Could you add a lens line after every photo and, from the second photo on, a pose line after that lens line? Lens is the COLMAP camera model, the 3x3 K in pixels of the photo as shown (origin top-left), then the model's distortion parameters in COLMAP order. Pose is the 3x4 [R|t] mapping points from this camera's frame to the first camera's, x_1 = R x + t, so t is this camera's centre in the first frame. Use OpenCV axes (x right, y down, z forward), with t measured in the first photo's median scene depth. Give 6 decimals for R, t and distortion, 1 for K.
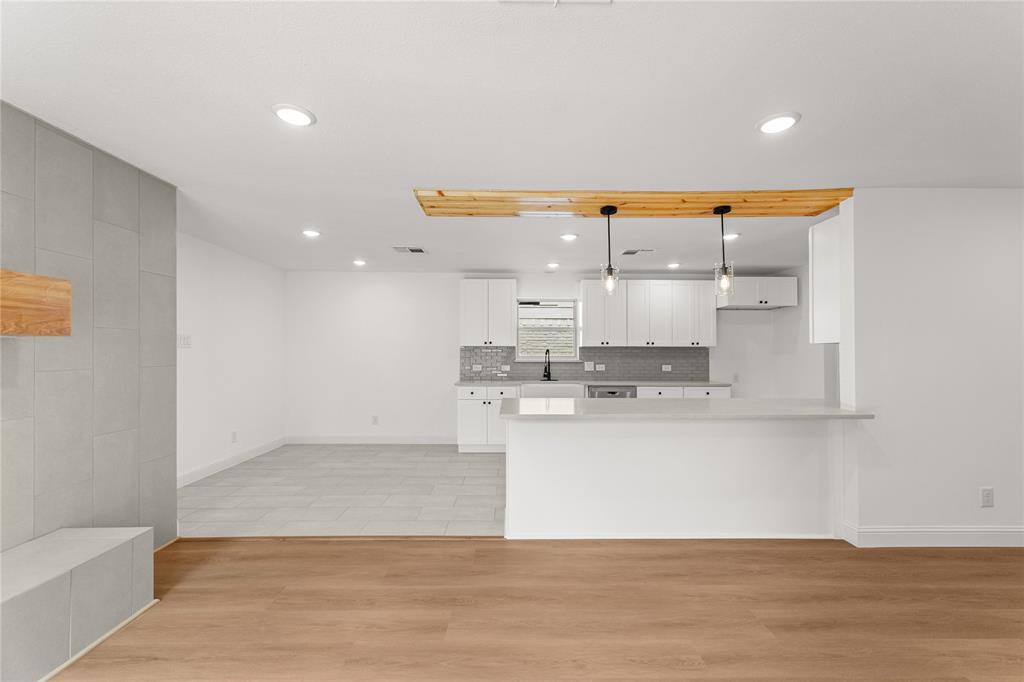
lens RADIAL K [[439.0, 0, 516.2], [0, 439.0, 346.9], [0, 0, 1]] dist [0.005768, 0.000147]
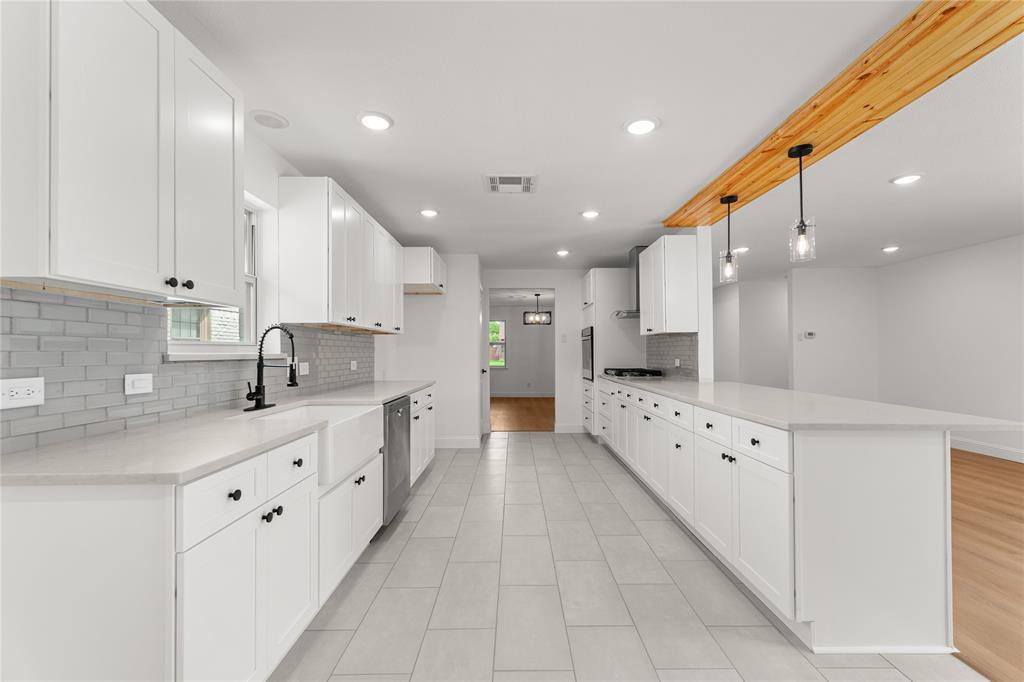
lens RADIAL K [[439.0, 0, 516.2], [0, 439.0, 346.9], [0, 0, 1]] dist [0.005768, 0.000147]
pose [[0.004215, 0.008168, 0.999958, -0.327897], [-0.009218, 0.999924, -0.008129, 0.028312], [-0.999949, -0.009184, 0.004290, 0.855362]]
